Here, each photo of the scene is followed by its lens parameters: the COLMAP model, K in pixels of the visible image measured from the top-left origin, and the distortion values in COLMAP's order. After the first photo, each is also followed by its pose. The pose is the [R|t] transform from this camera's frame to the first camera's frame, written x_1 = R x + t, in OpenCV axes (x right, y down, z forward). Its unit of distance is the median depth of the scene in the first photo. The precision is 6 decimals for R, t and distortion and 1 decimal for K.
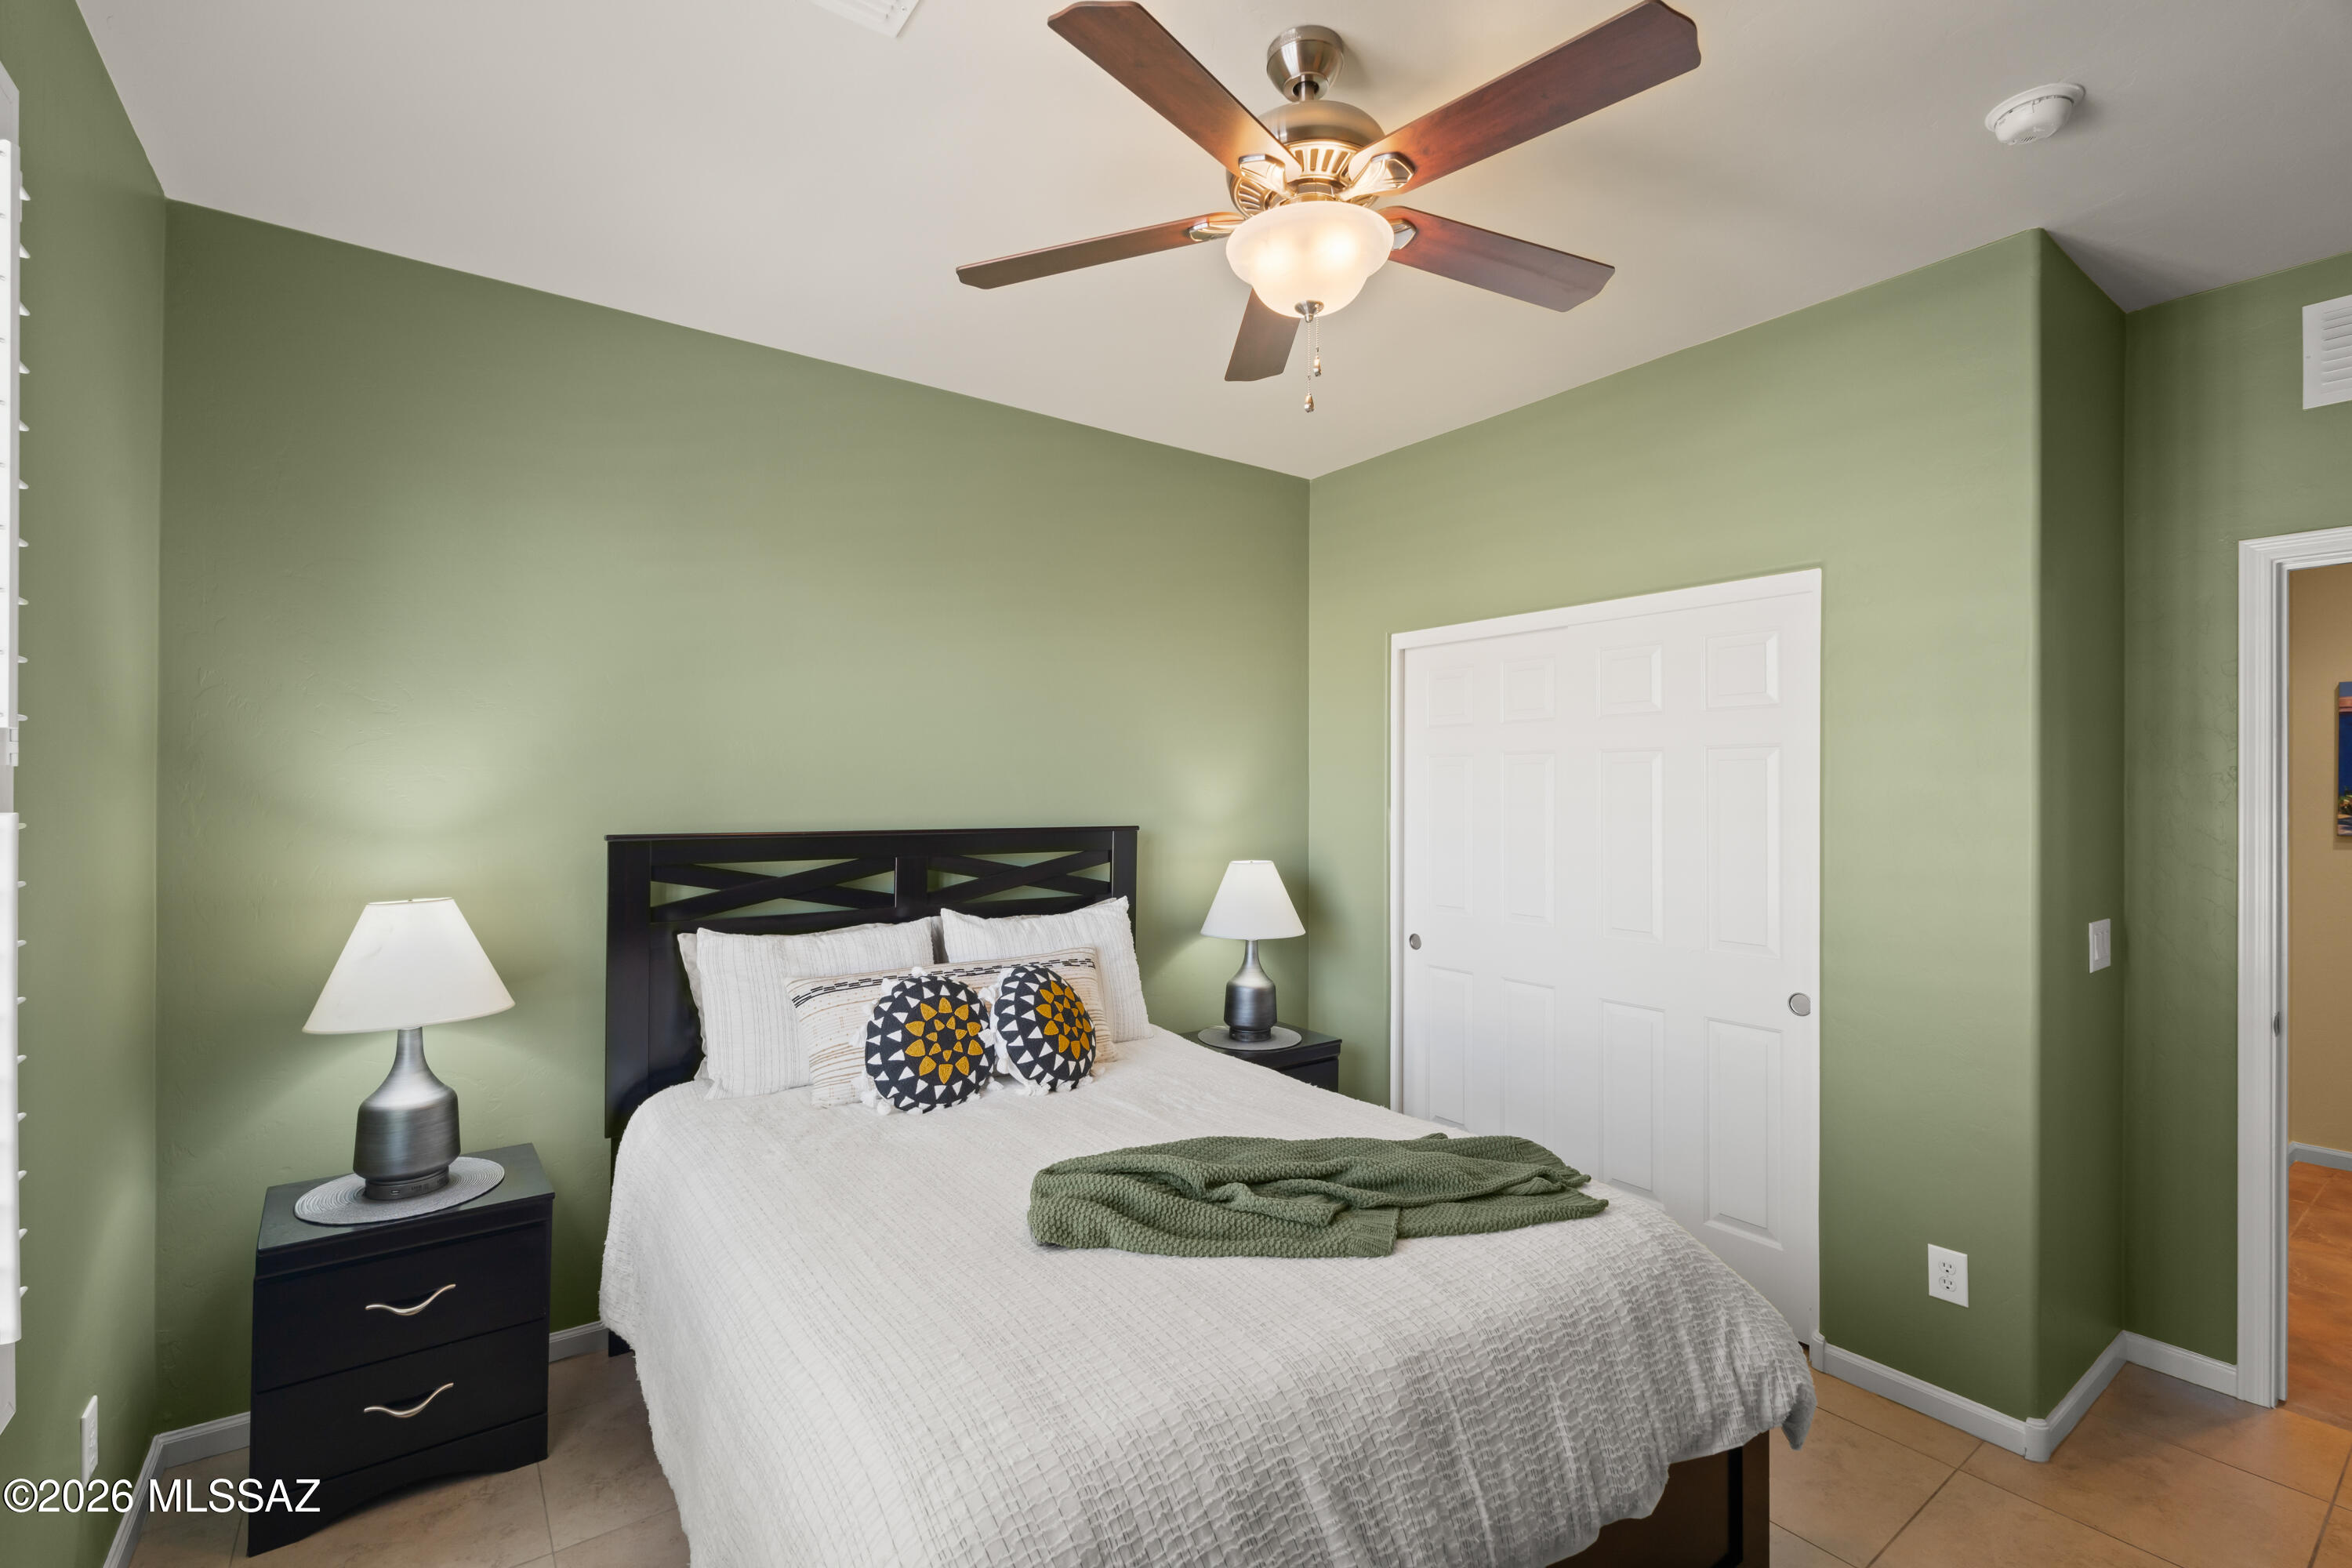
lens RADIAL K [[1049.6, 0, 1174.3], [0, 1049.6, 789.1], [0, 0, 1]] dist [0.001330, -0.000596]
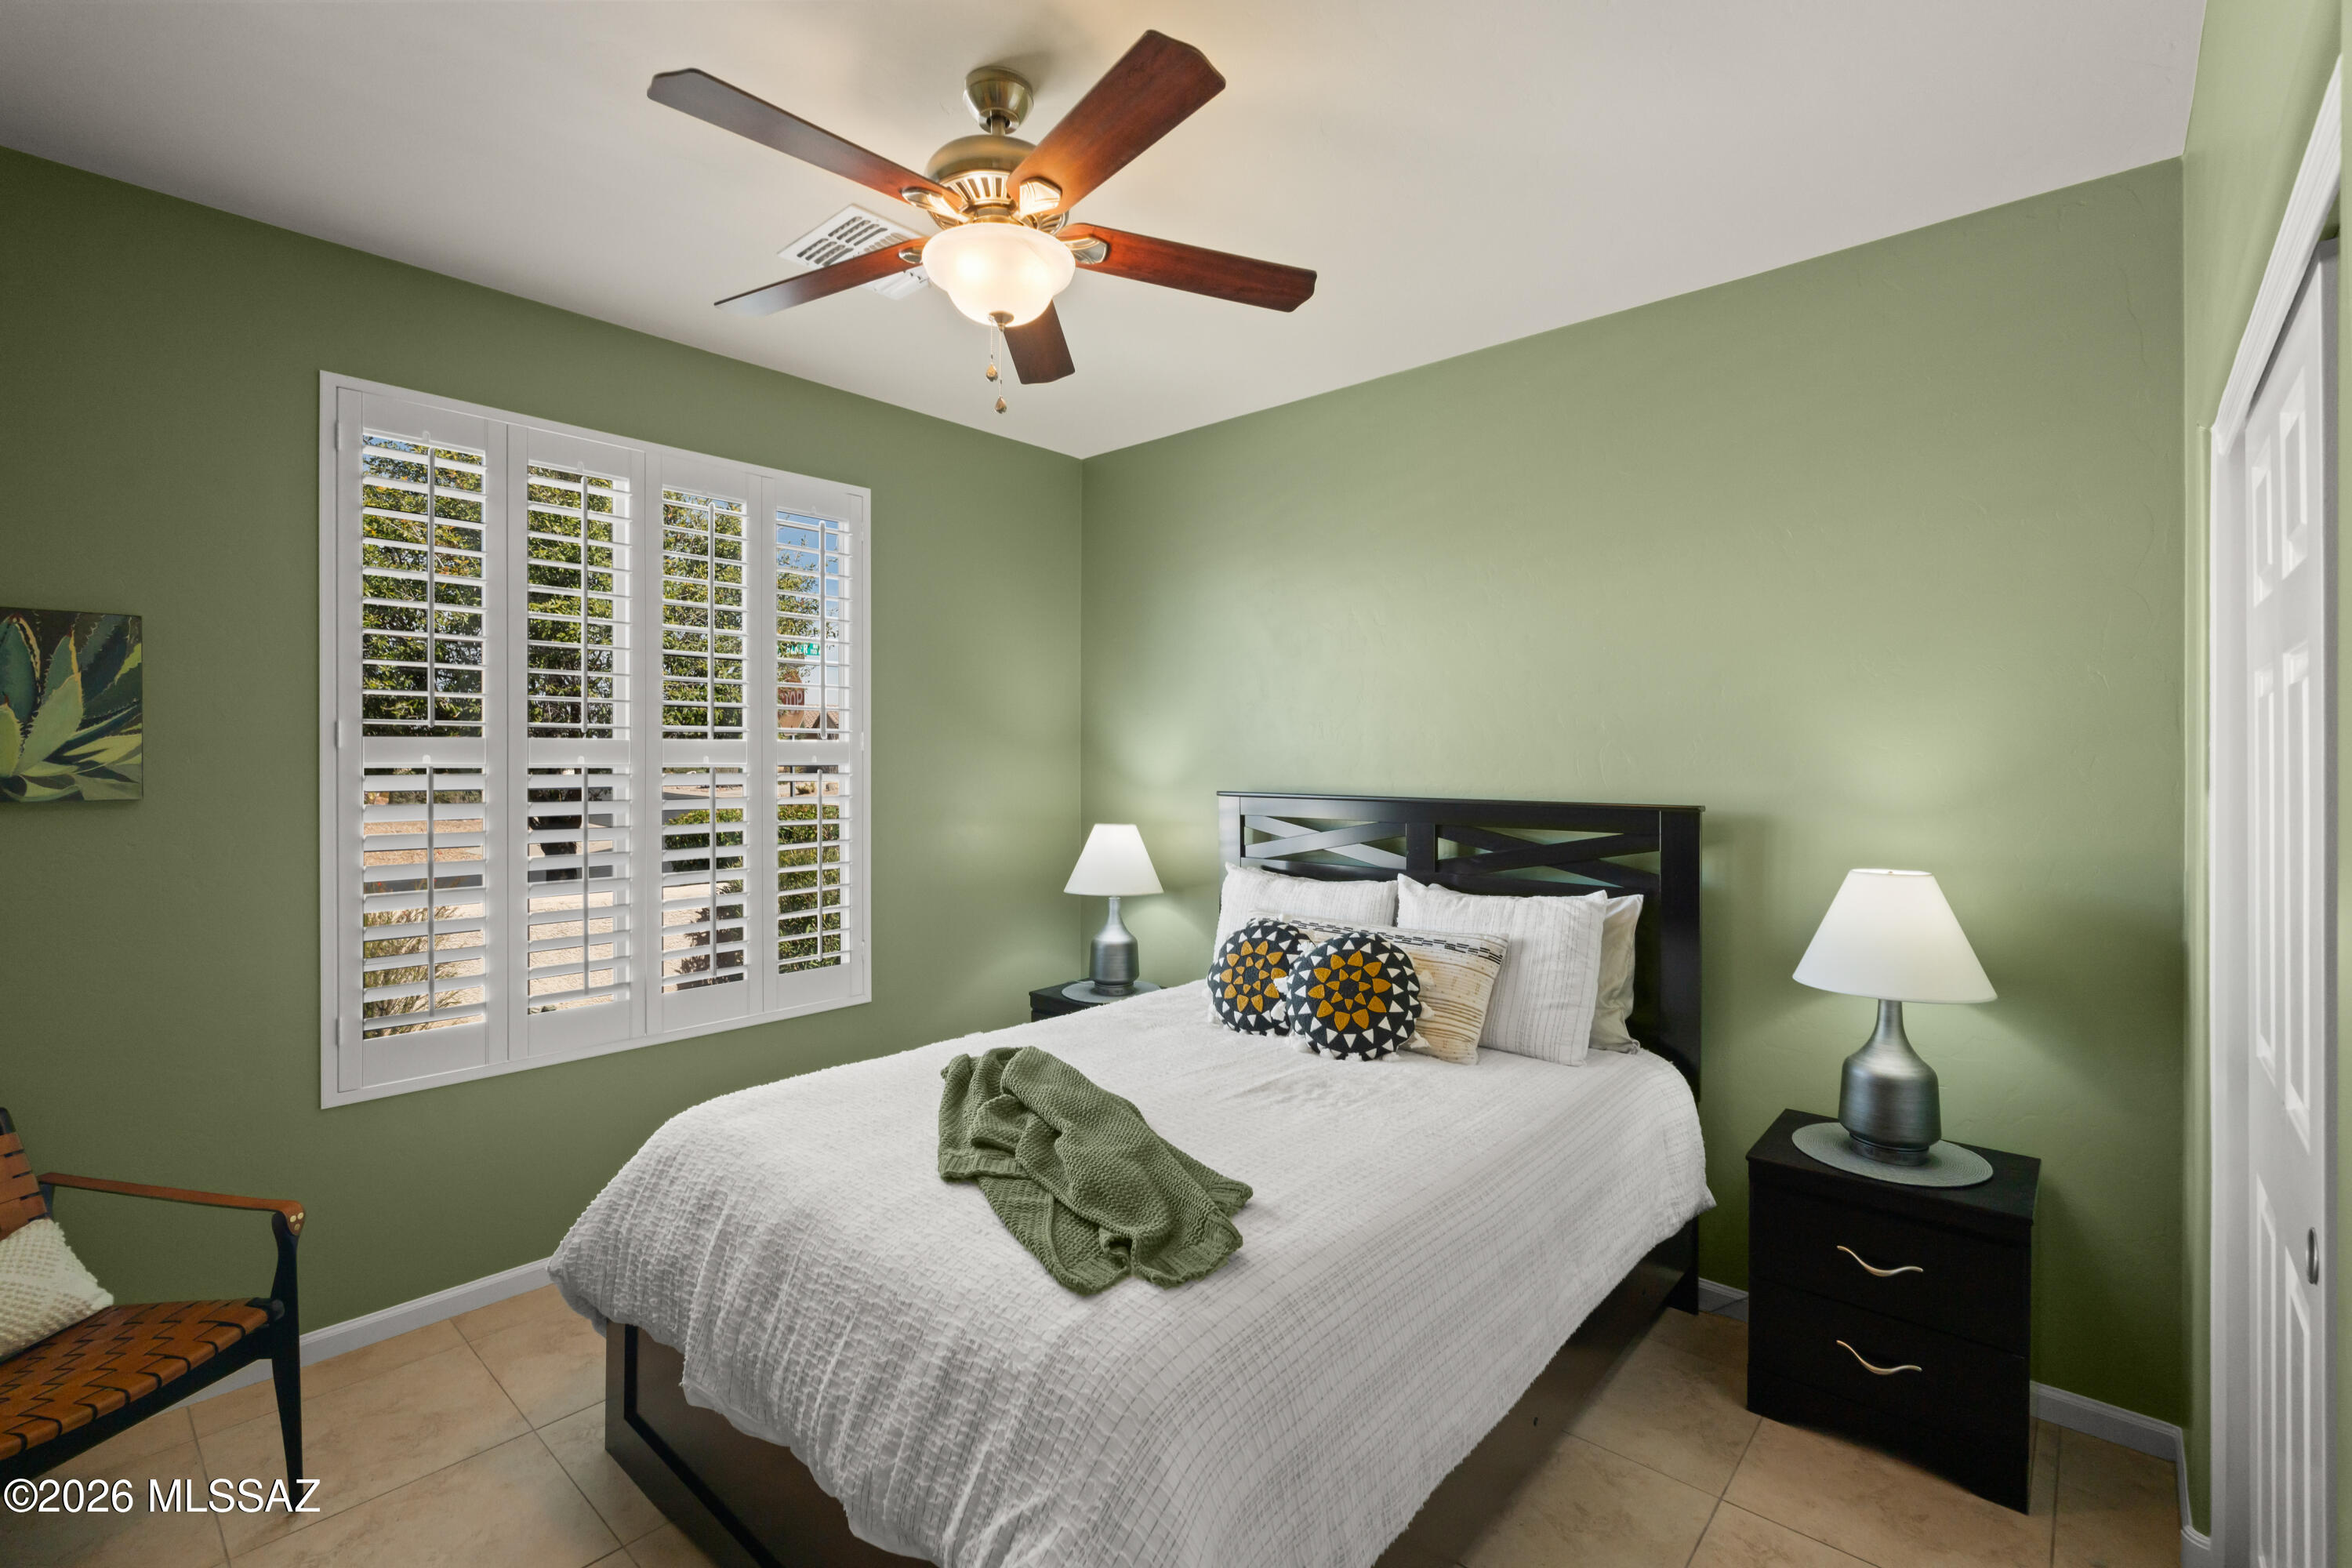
lens RADIAL K [[1049.6, 0, 1168.8], [0, 1049.6, 768.6], [0, 0, 1]] dist [0.001330, -0.000596]
pose [[0.190927, -0.001330, -0.981603, 0.554081], [0.001690, 0.999998, -0.001026, 0.008428], [0.981603, -0.001463, 0.190929, 0.431550]]
